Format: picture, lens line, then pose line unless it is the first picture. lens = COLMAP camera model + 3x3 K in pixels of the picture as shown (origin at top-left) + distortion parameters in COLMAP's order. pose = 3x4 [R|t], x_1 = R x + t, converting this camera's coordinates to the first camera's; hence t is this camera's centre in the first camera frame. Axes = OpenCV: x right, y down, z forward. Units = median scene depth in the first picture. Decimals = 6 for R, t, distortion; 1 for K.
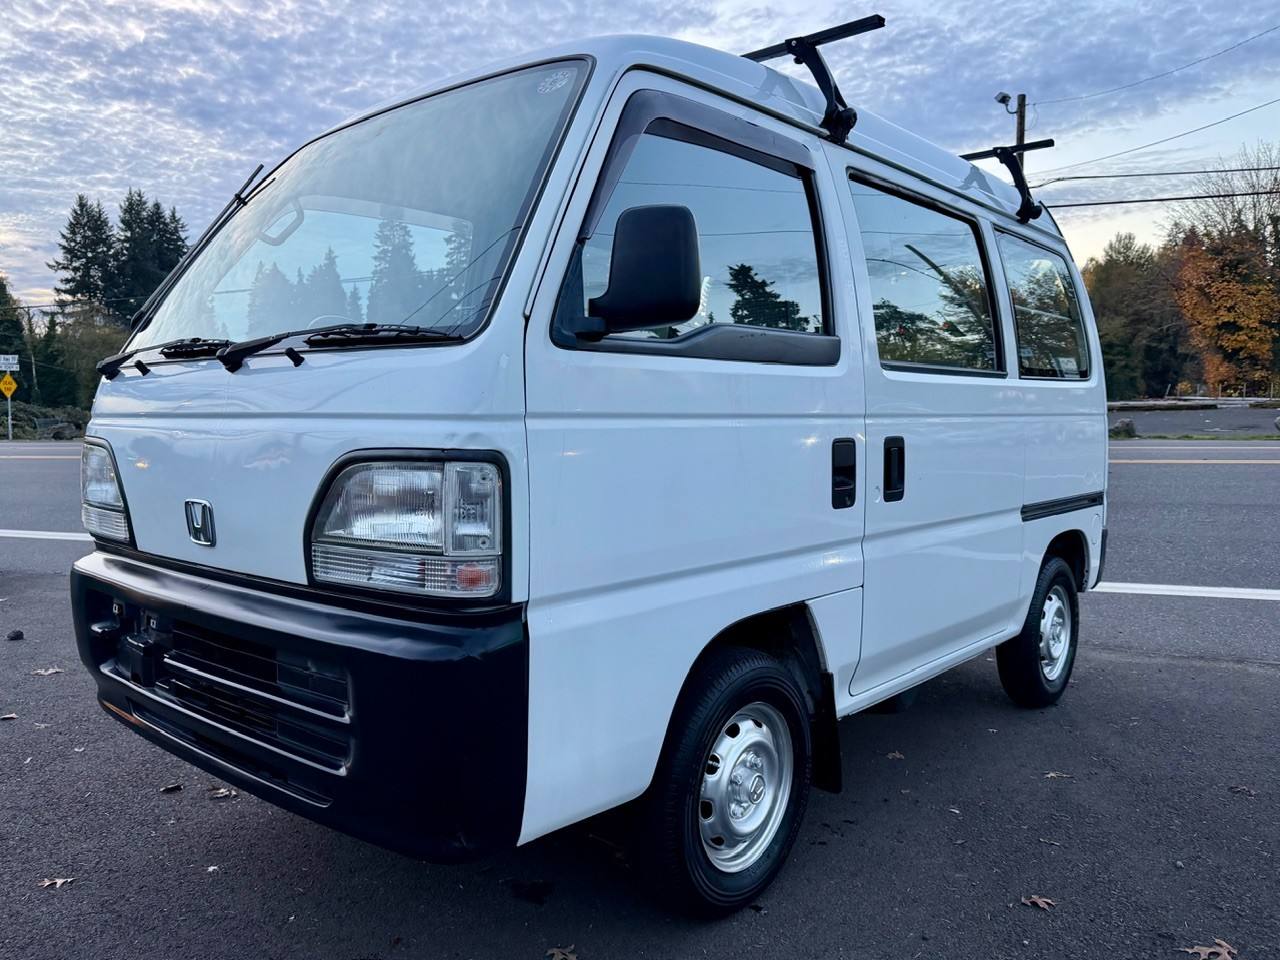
lens RADIAL K [[959.5, 0, 639.9], [0, 959.5, 496.6], [0, 0, 1]] dist [0.118068, -0.174909]
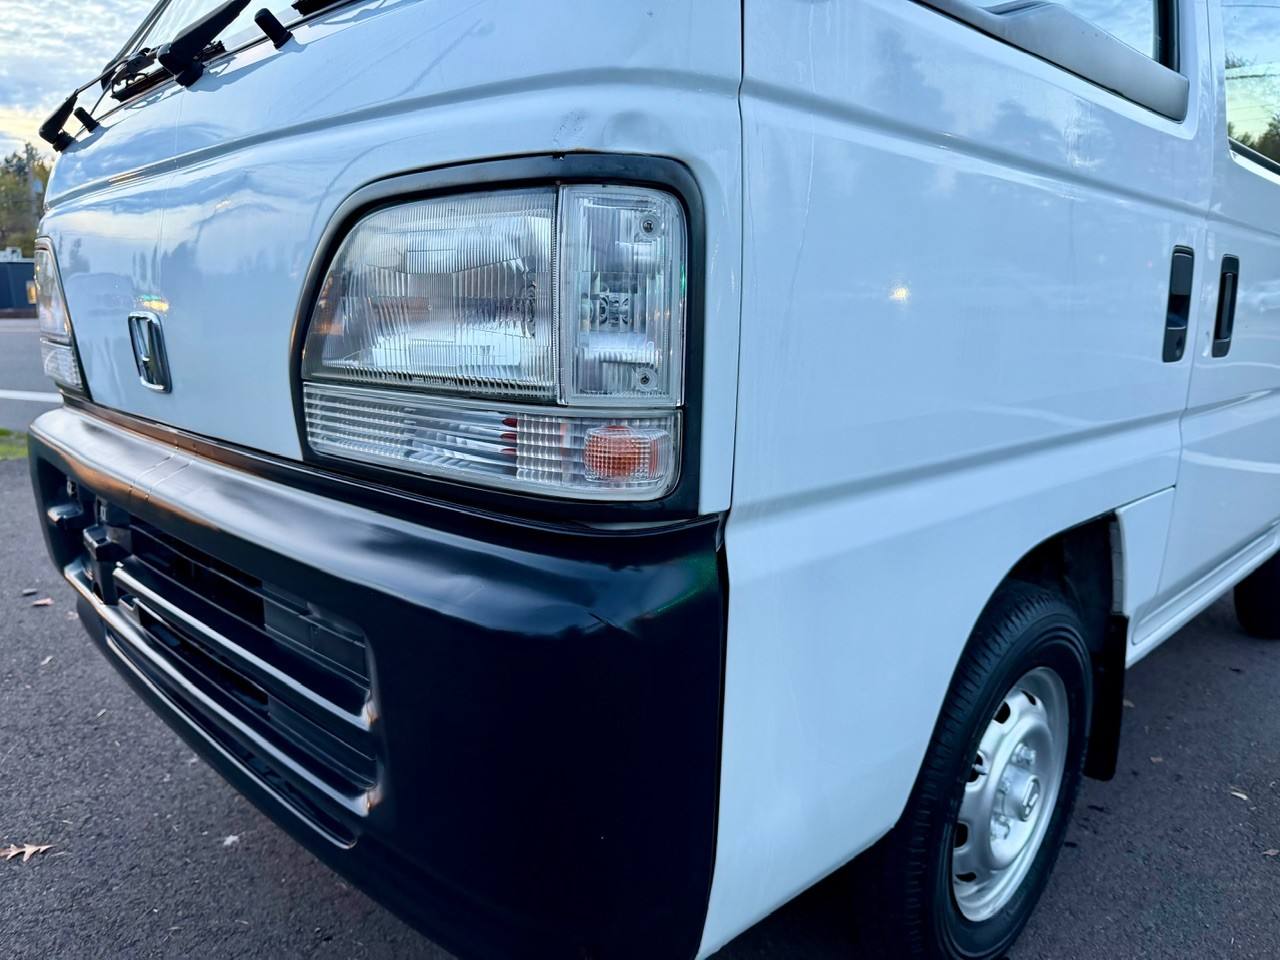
lens RADIAL K [[923.1, 0, 651.8], [0, 923.1, 484.2], [0, 0, 1]] dist [-0.003866, -0.010375]
pose [[0.997302, 0.028019, -0.067843, -0.112879], [-0.020471, 0.993776, 0.109497, 0.043490], [0.070489, -0.107812, 0.991669, 0.502898]]
